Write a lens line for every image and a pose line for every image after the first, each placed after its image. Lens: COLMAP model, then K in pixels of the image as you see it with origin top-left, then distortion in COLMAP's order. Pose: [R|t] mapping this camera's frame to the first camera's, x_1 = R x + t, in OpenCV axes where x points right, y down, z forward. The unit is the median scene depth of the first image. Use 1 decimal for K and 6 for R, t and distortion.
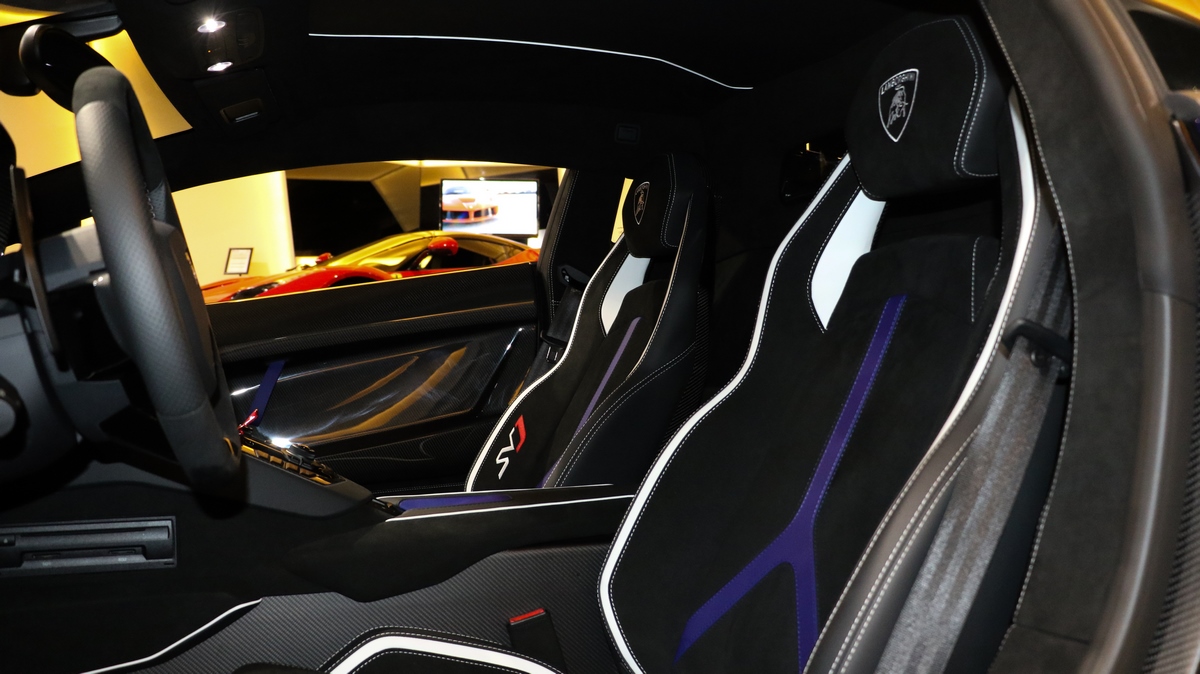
lens RADIAL K [[977.9, 0, 600.0], [0, 977.9, 337.0], [0, 0, 1]] dist [-0.186838, 0.154165]
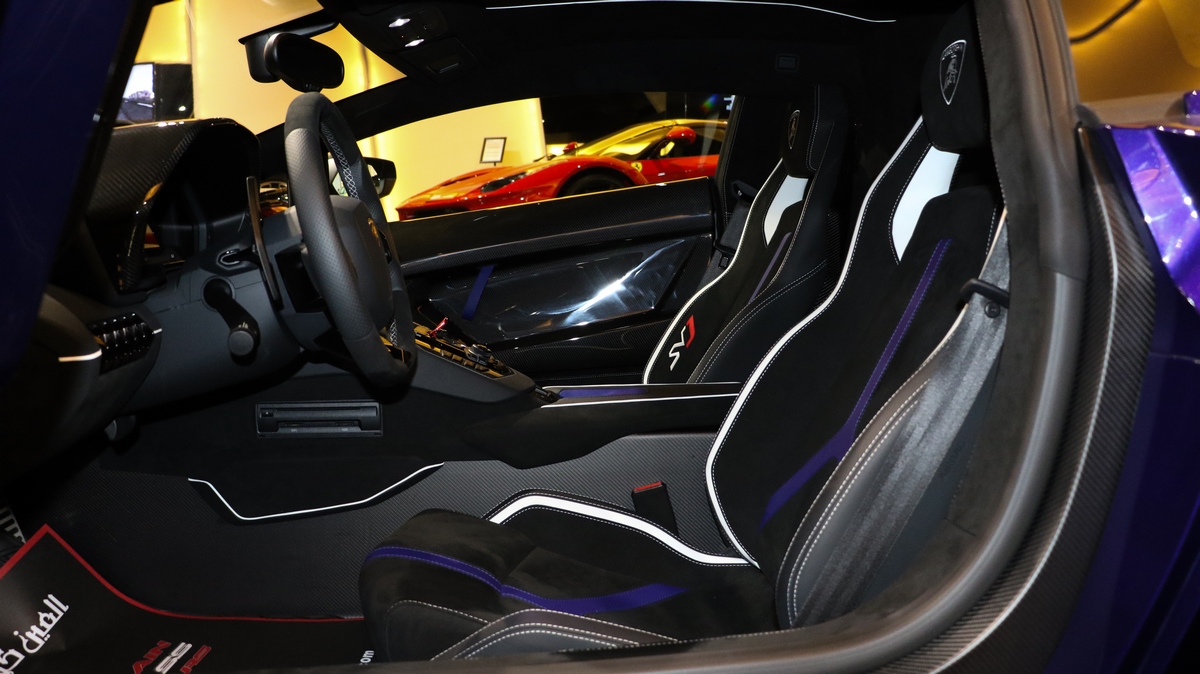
lens RADIAL K [[977.9, 0, 600.0], [0, 977.9, 337.0], [0, 0, 1]] dist [-0.186838, 0.154165]
pose [[0.964386, 0.030154, -0.262775, 0.185980], [0.003430, 0.991971, 0.126417, -0.063298], [0.264477, -0.122816, 0.956540, -0.202739]]
